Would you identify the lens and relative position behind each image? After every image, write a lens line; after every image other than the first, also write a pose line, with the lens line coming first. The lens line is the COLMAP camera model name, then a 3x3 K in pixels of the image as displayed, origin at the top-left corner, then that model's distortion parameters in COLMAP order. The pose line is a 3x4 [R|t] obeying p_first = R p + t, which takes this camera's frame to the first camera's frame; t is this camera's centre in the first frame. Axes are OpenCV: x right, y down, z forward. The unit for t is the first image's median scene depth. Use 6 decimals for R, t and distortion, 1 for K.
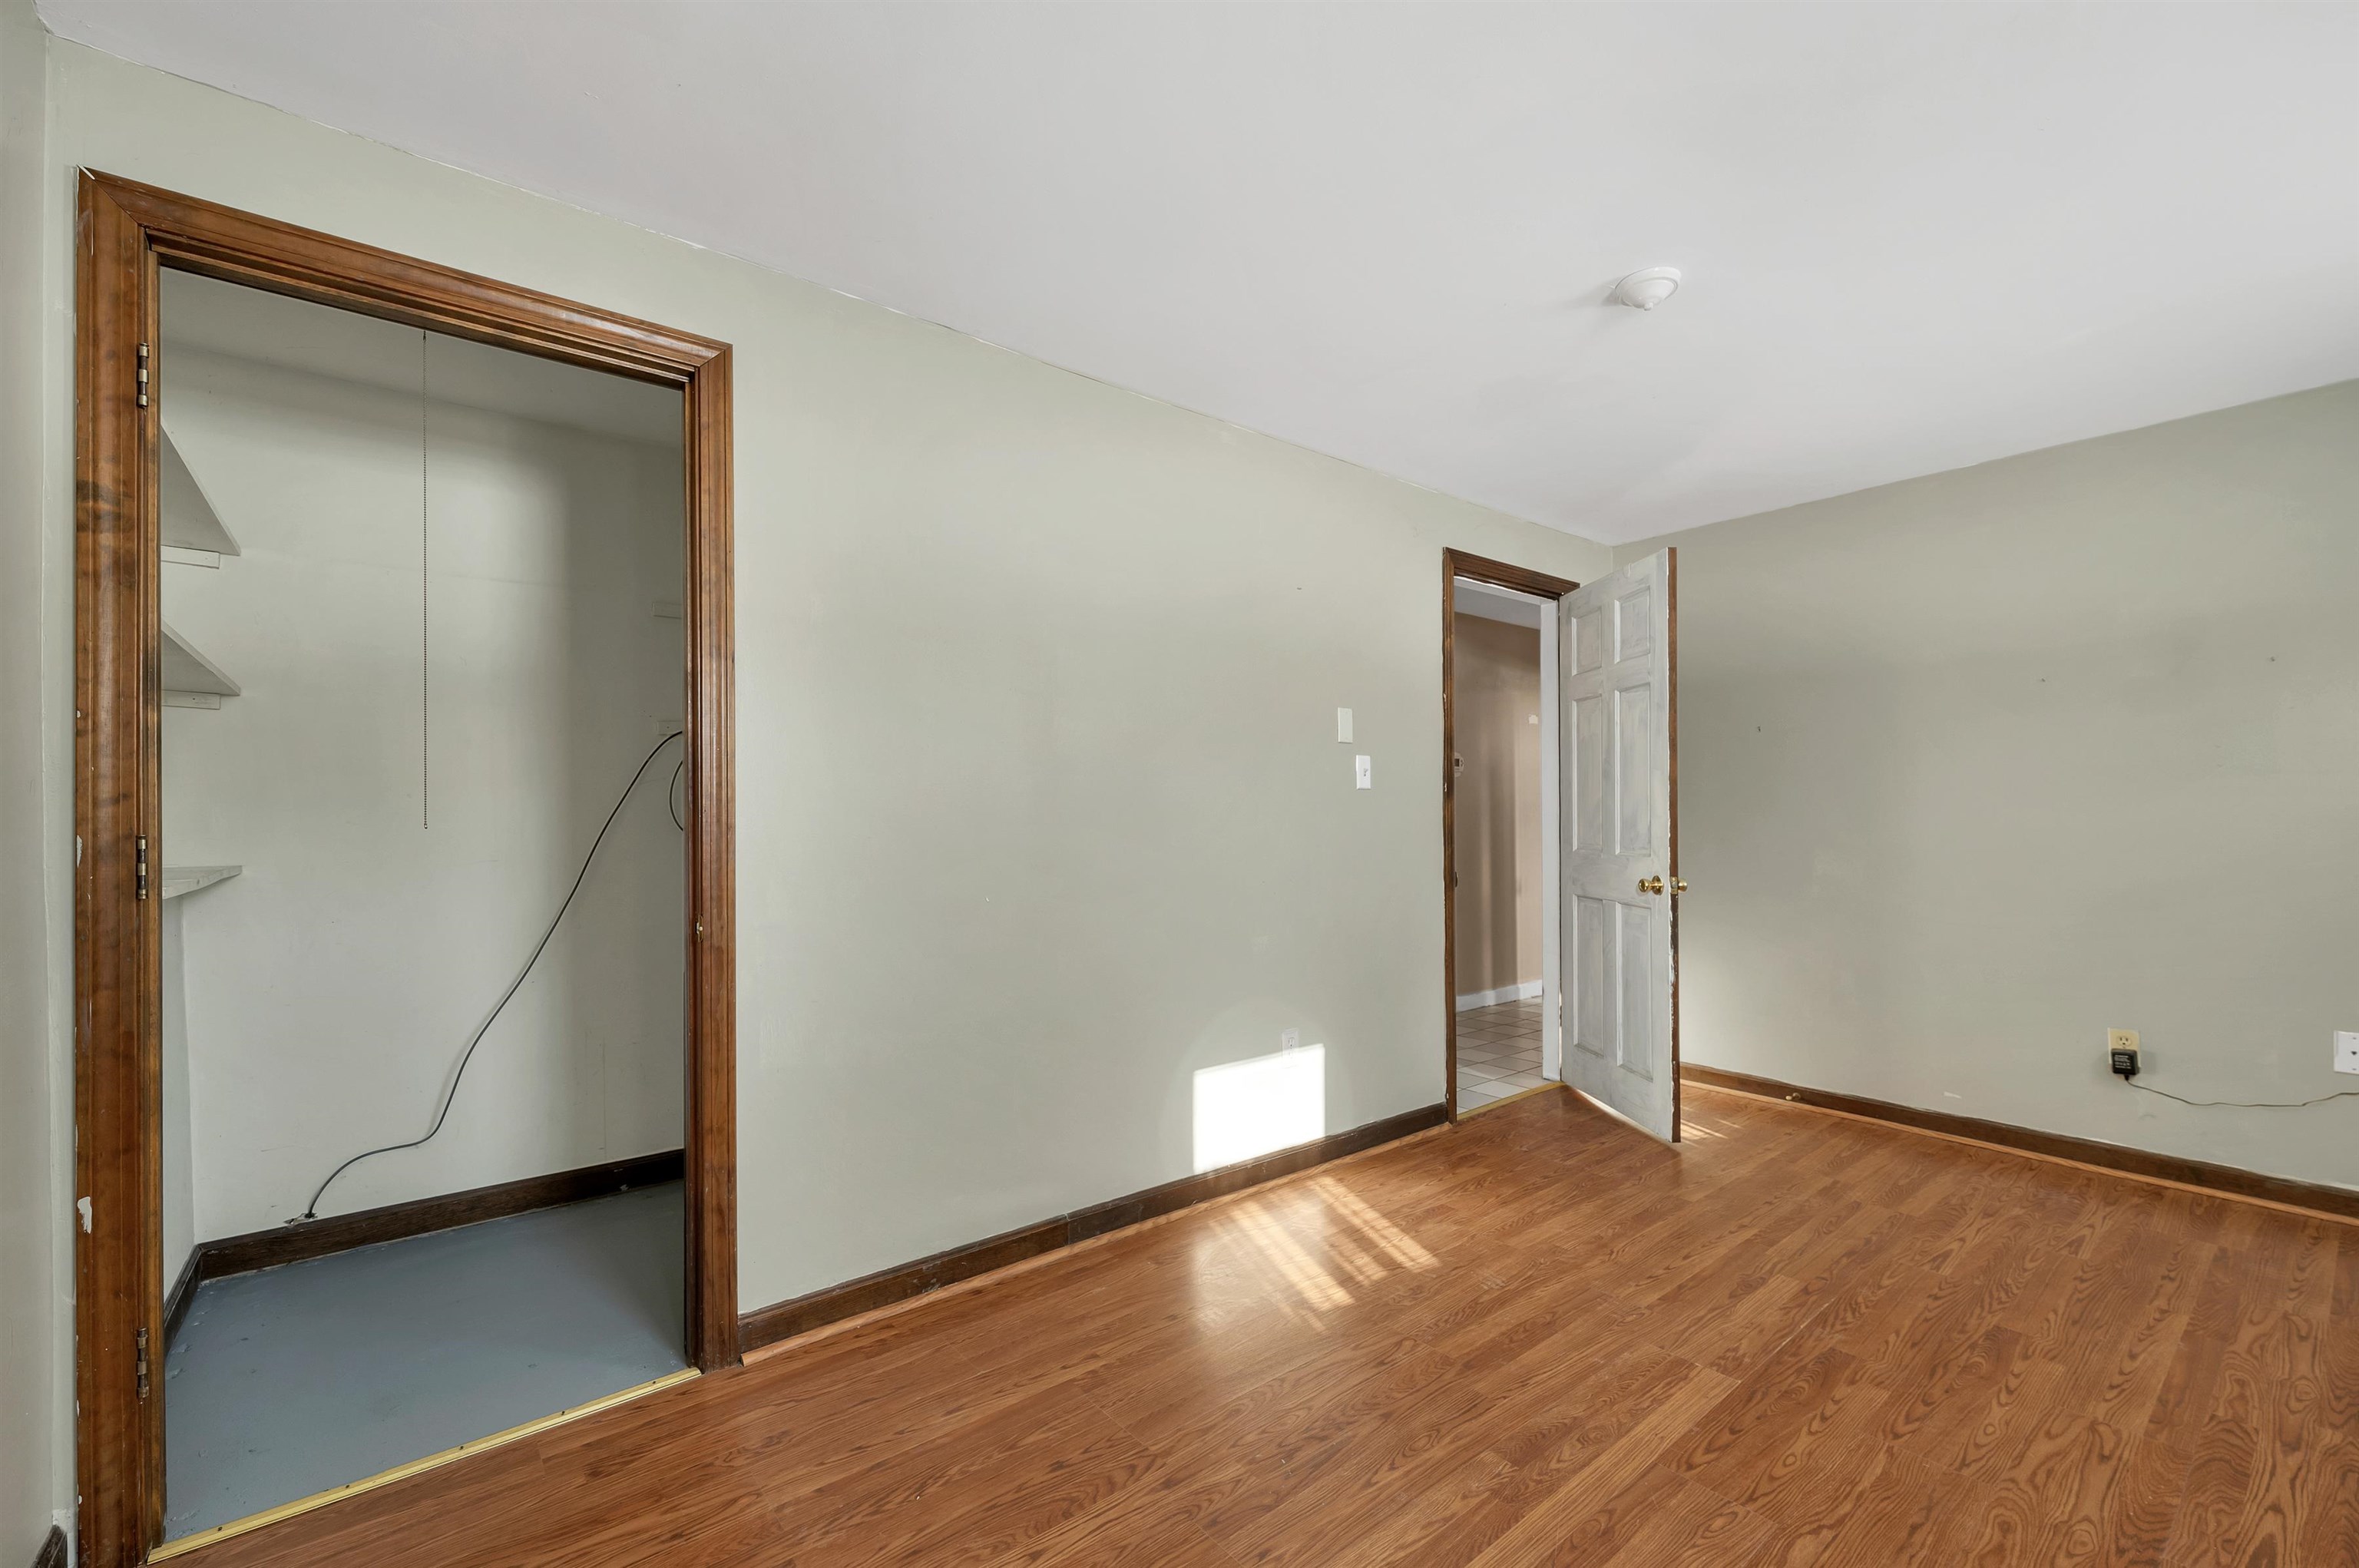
lens RADIAL K [[992.5, 0, 1178.7], [0, 992.5, 818.0], [0, 0, 1]] dist [0.001806, 0.000079]
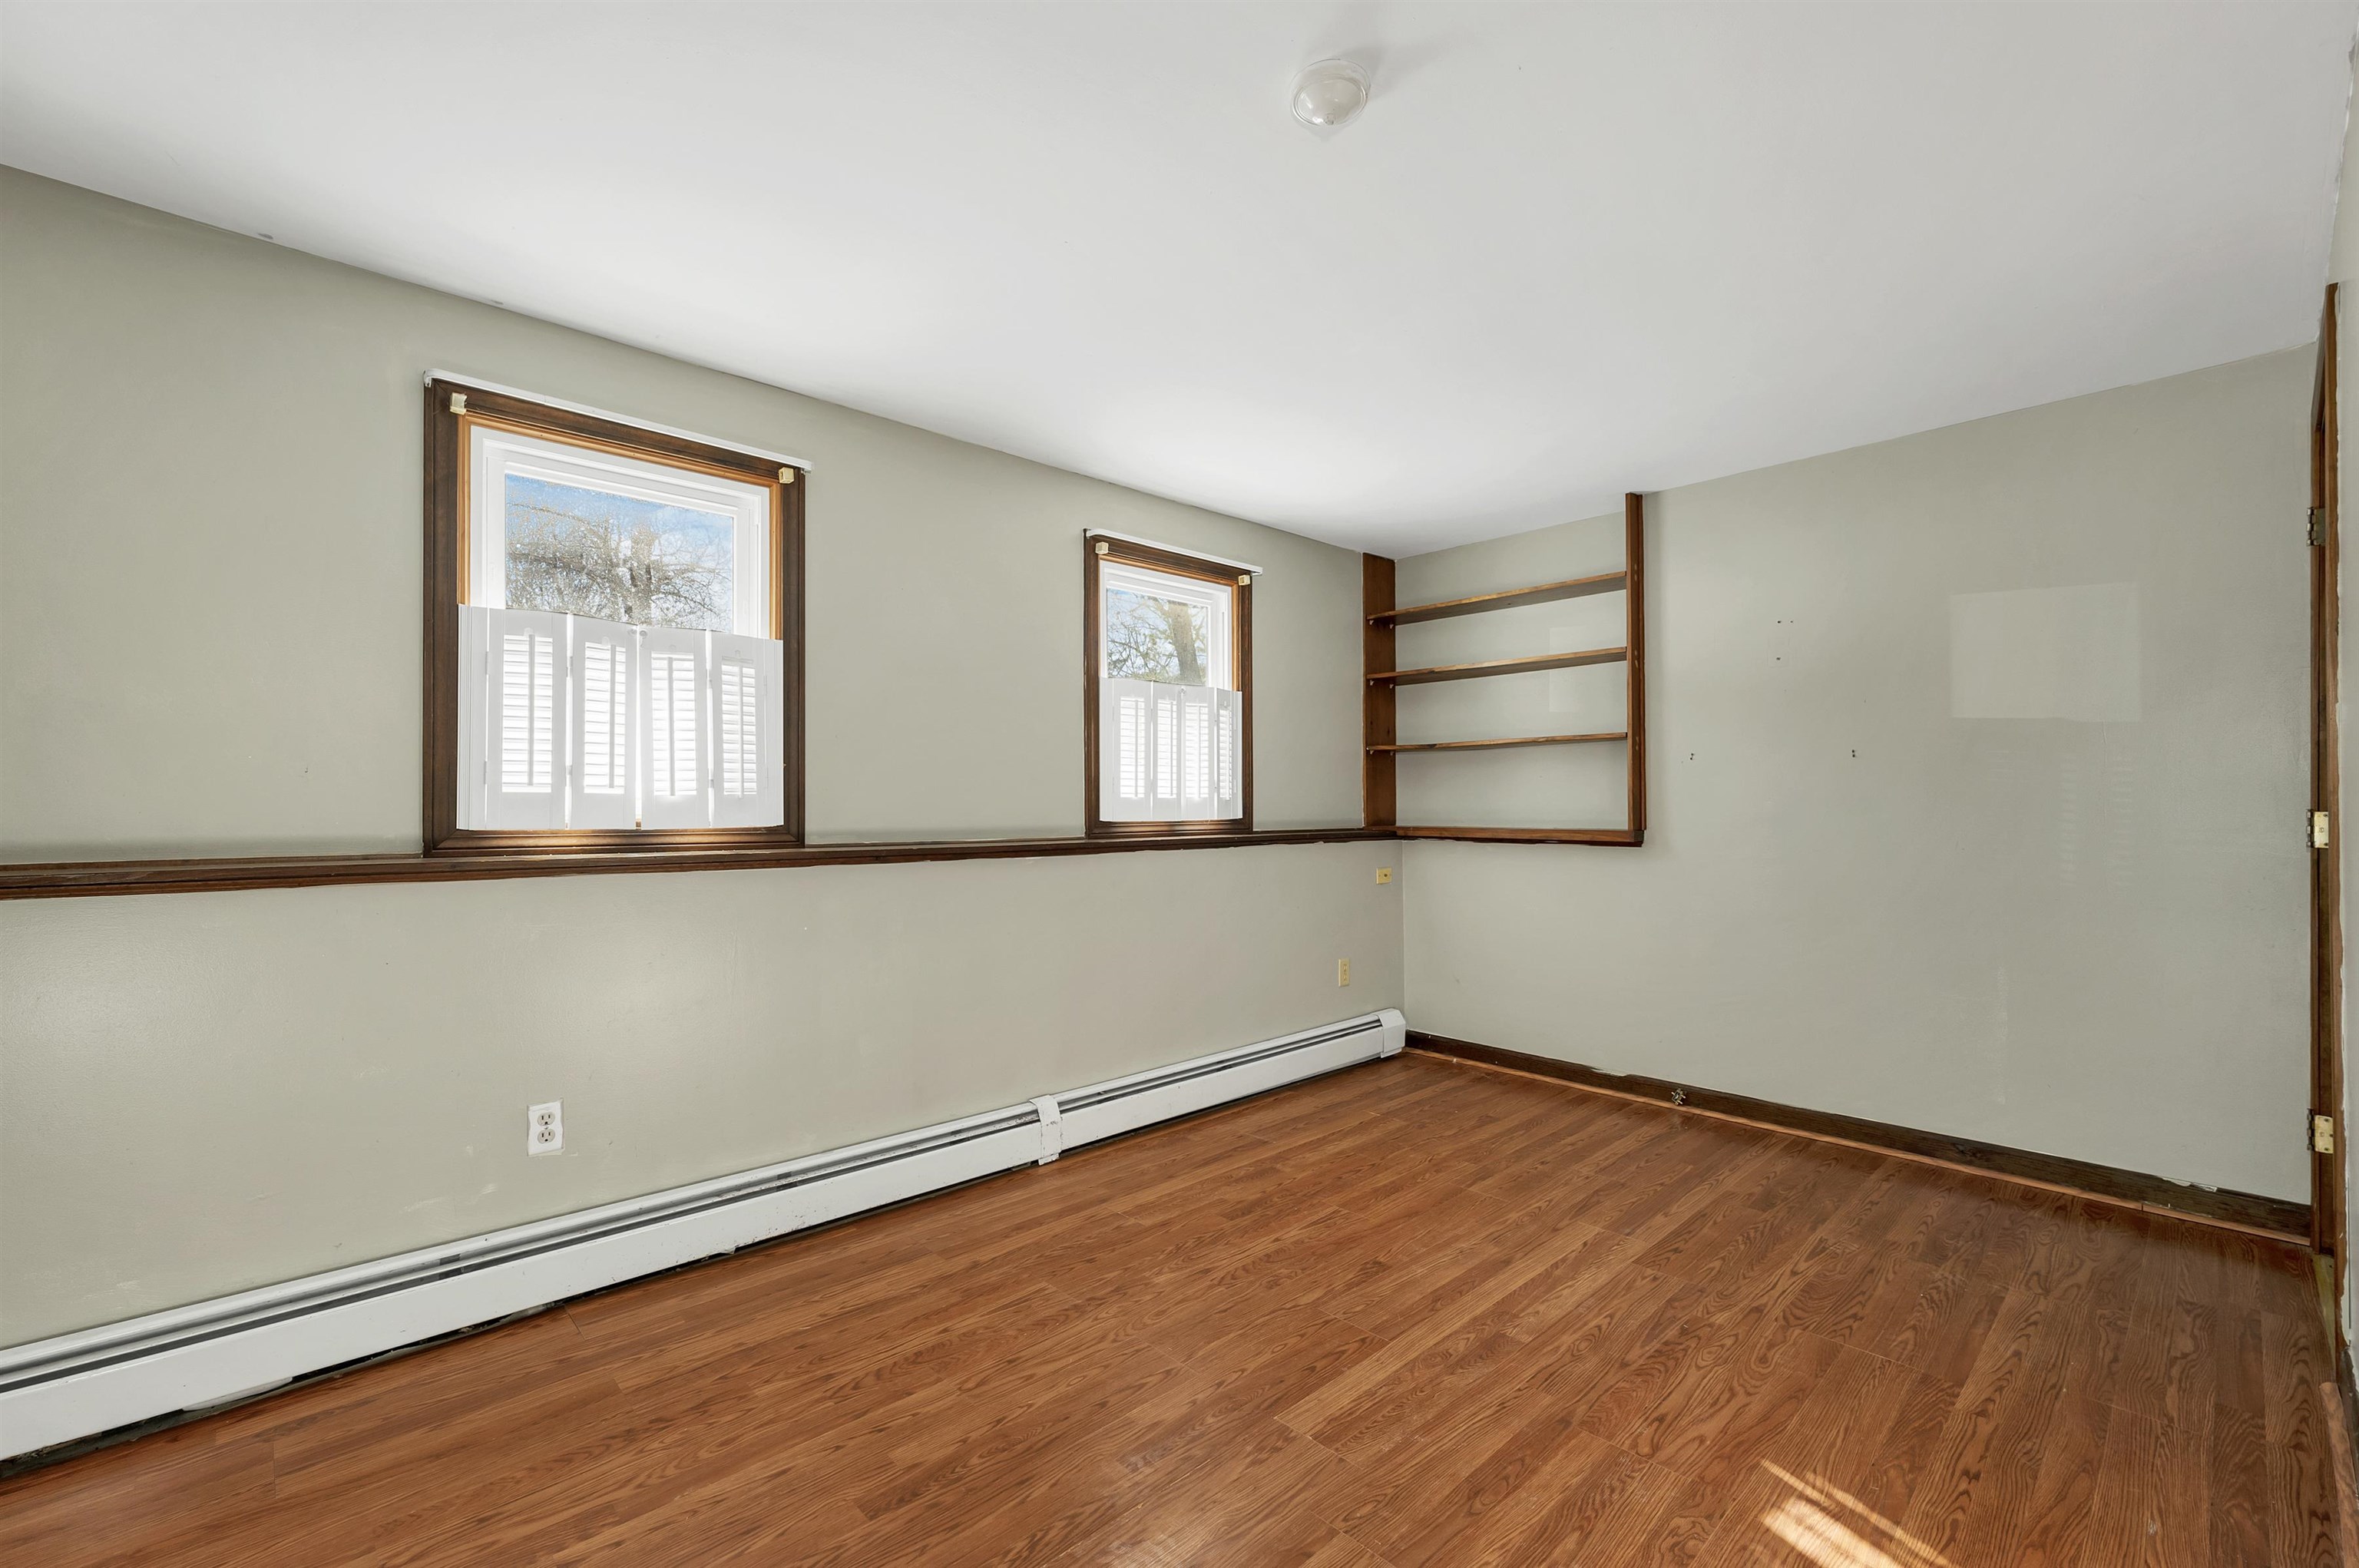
lens RADIAL K [[992.5, 0, 1178.7], [0, 992.5, 818.0], [0, 0, 1]] dist [0.001806, 0.000079]
pose [[-0.997688, 0.010972, -0.067073, 0.734748], [0.010543, 0.999922, 0.006744, -0.000776], [0.067142, 0.006021, -0.997725, 1.980540]]
